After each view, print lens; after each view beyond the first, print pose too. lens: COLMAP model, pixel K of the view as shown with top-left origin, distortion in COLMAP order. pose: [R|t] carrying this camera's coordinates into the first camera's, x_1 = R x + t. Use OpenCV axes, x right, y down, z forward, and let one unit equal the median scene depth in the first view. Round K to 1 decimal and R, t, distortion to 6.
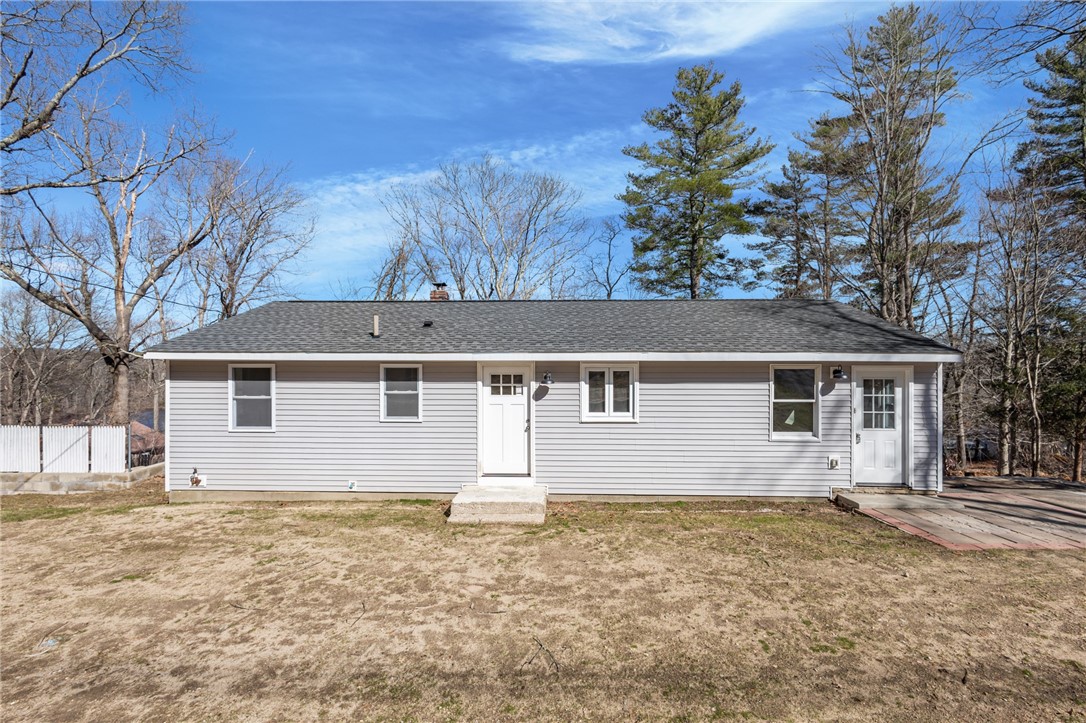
lens RADIAL K [[489.5, 0, 542.7], [0, 489.5, 374.4], [0, 0, 1]] dist [0.006823, -0.001297]
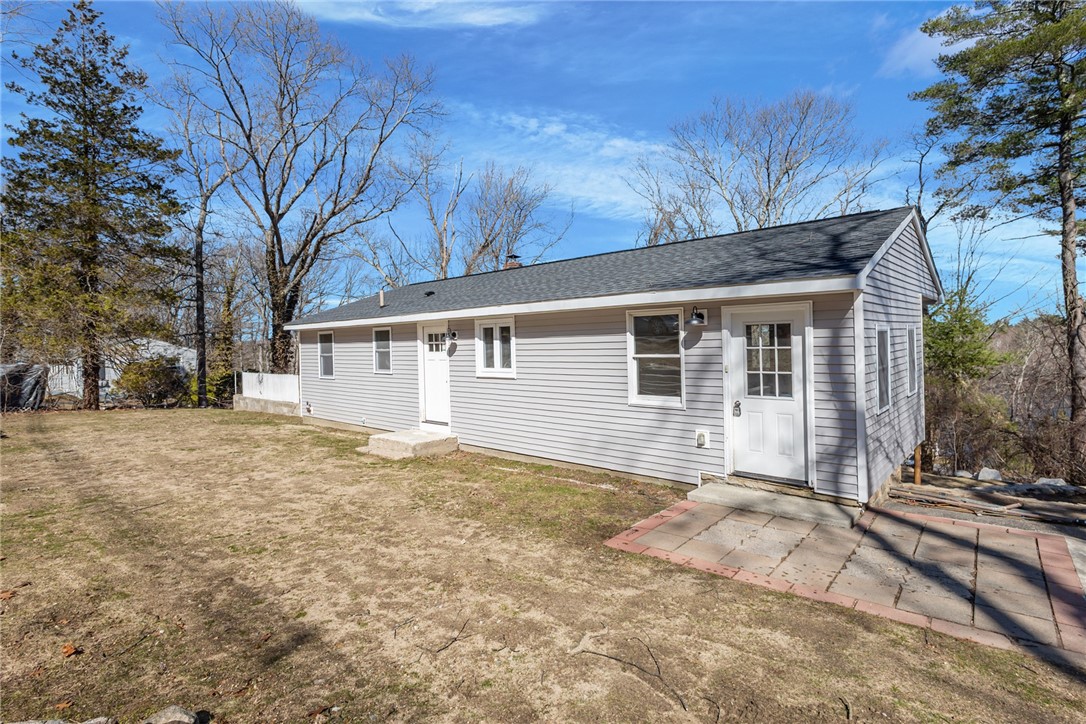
lens RADIAL K [[516.6, 0, 542.7], [0, 516.6, 355.2], [0, 0, 1]] dist [0.004828, 0.000426]
pose [[0.773078, -0.001826, -0.634308, 0.893356], [0.005912, 0.999973, 0.004327, 0.047944], [0.634283, -0.007095, 0.773068, 0.242725]]
